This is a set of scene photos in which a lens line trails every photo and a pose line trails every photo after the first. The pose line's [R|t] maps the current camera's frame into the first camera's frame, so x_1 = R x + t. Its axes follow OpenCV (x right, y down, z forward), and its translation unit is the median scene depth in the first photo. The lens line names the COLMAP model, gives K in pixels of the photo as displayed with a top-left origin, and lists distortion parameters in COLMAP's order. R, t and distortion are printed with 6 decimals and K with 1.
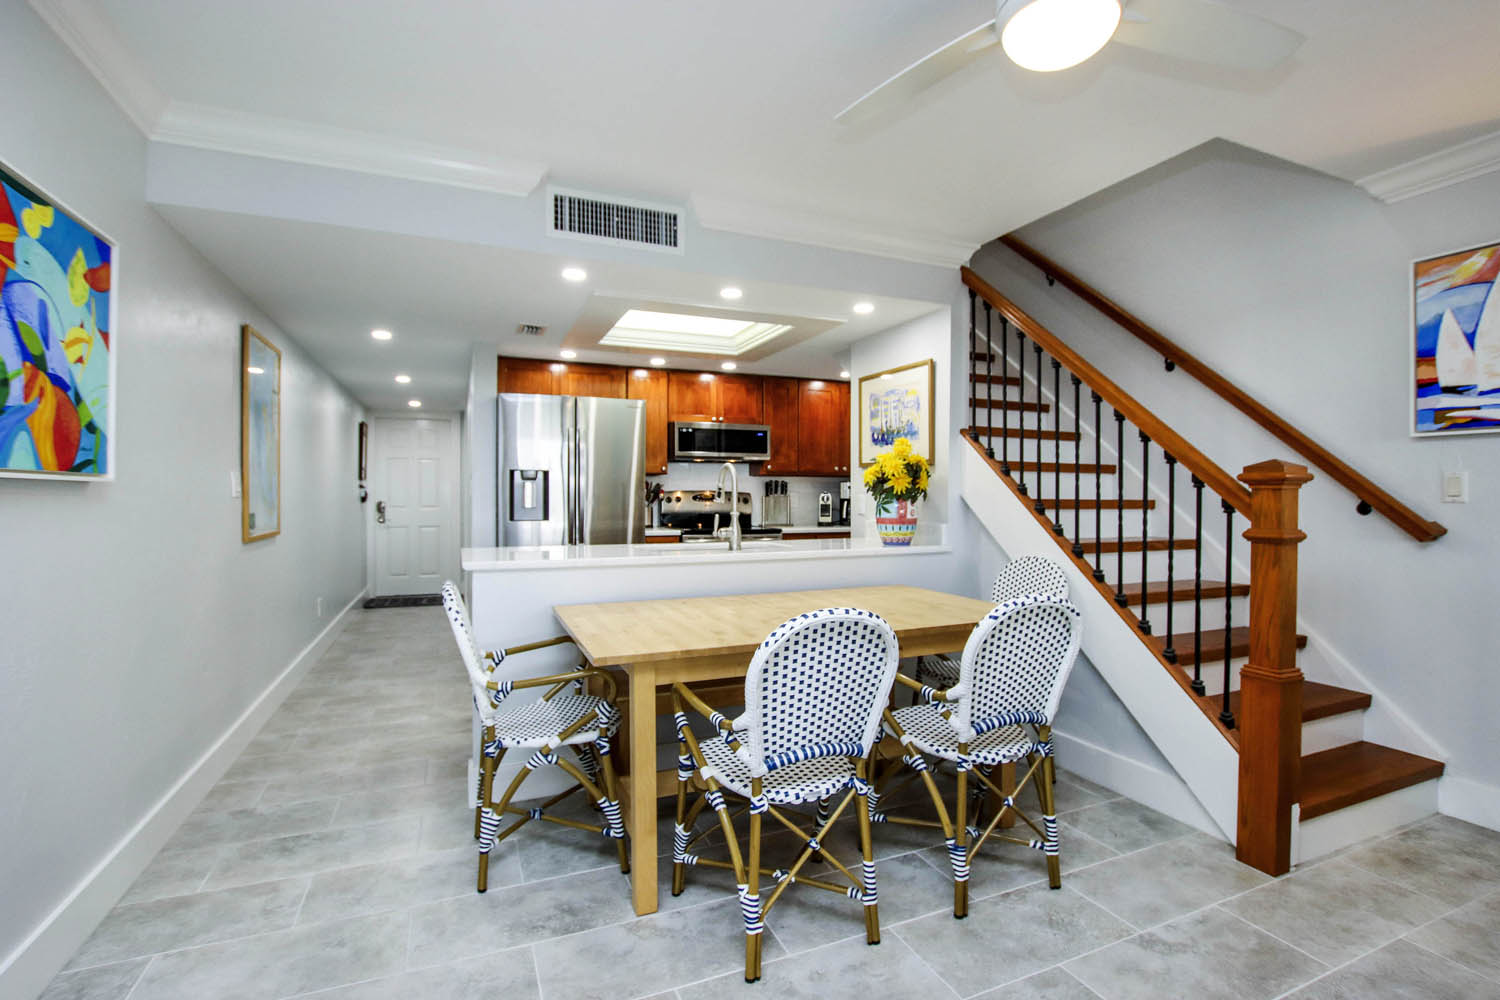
lens RADIAL K [[687.2, 0, 808.8], [0, 687.2, 510.8], [0, 0, 1]] dist [-0.024555, -0.000950]
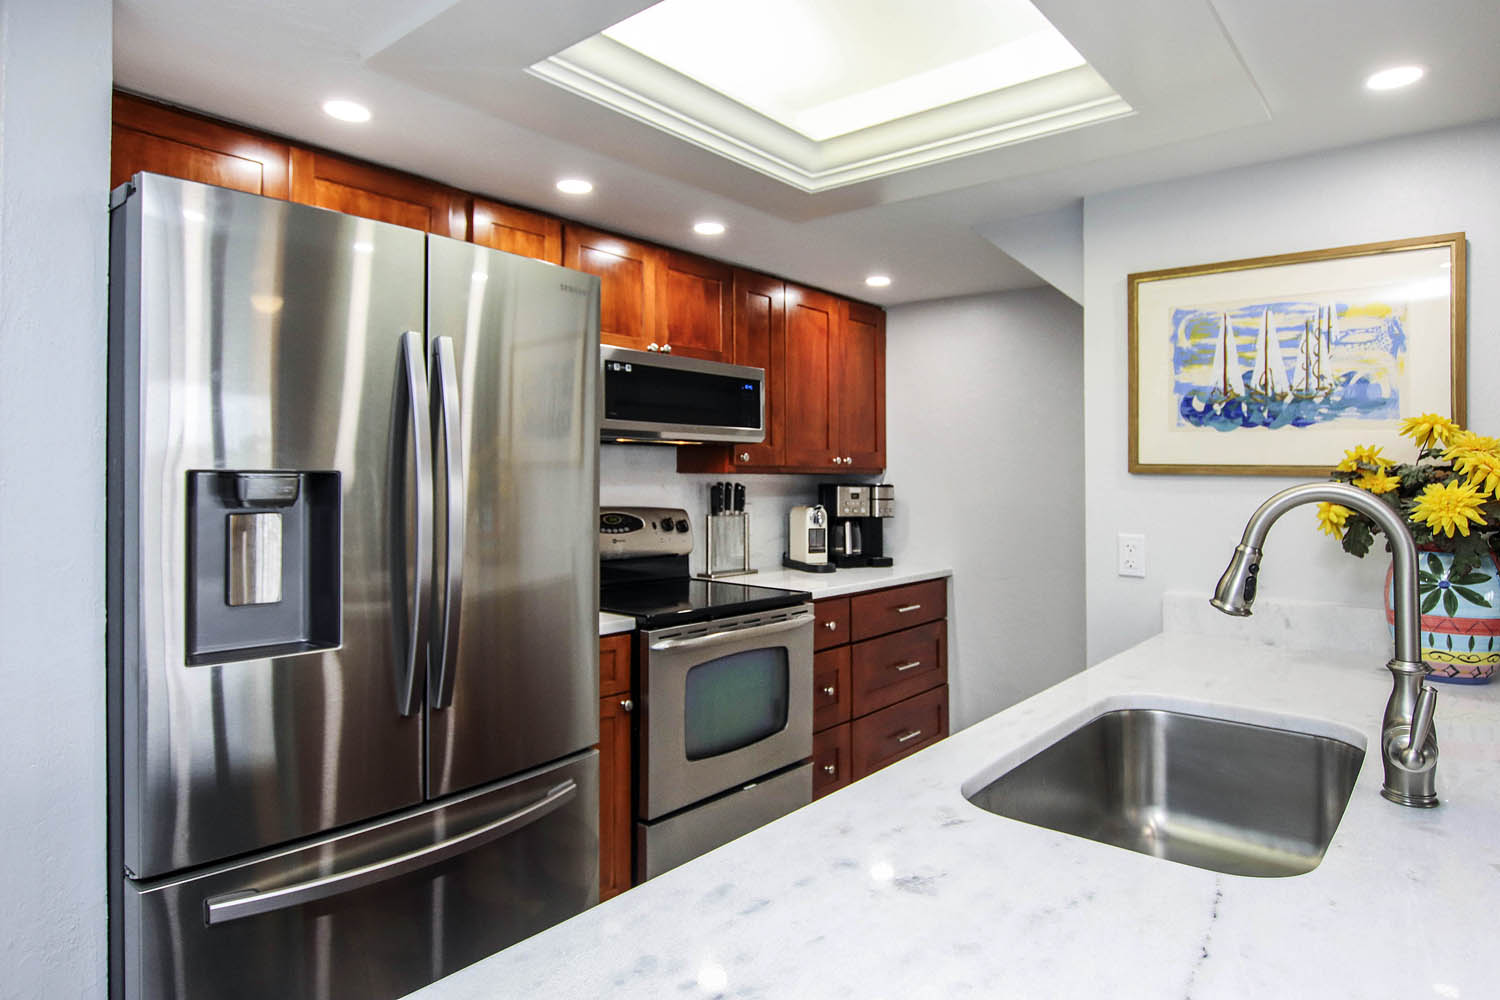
lens RADIAL K [[839.9, 0, 763.6], [0, 839.9, 484.4], [0, 0, 1]] dist [-0.019661, 0.000519]
pose [[0.908545, 0.003548, 0.417772, -0.382998], [0.000478, 0.999954, -0.009531, -0.051941], [-0.417787, 0.008859, 0.908502, 0.622683]]
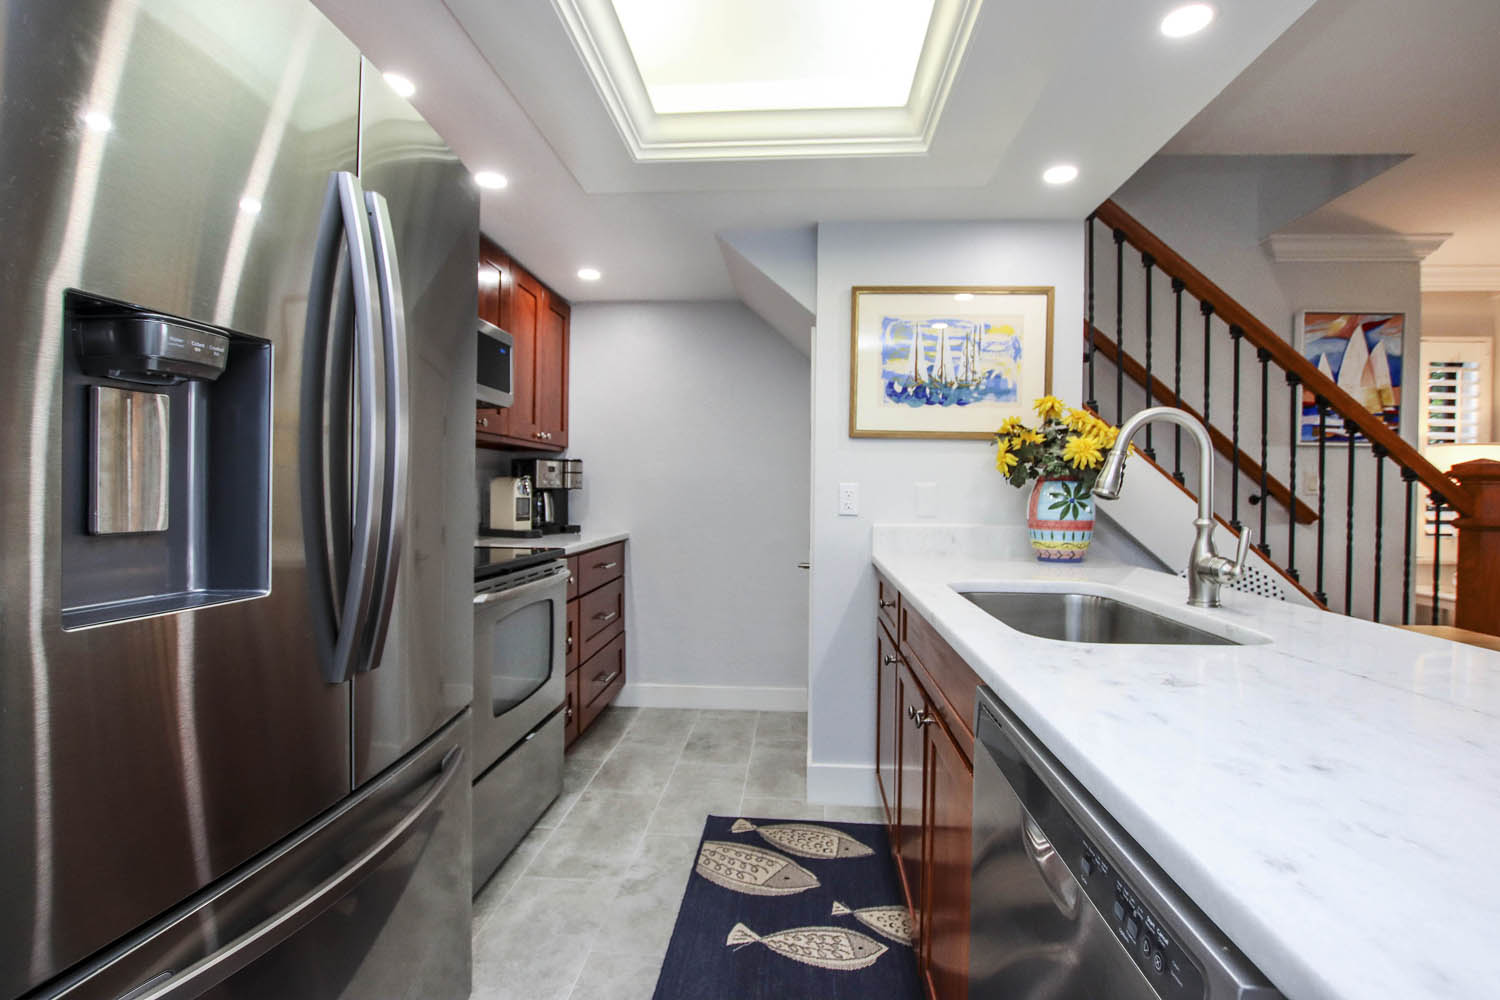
lens RADIAL K [[687.2, 0, 746.8], [0, 687.2, 501.1], [0, 0, 1]] dist [-0.024555, -0.000950]
pose [[0.510234, -0.011223, 0.859962, -0.501920], [0.008862, 0.999930, 0.007792, -0.012631], [-0.859990, 0.003646, 0.510298, 0.797930]]
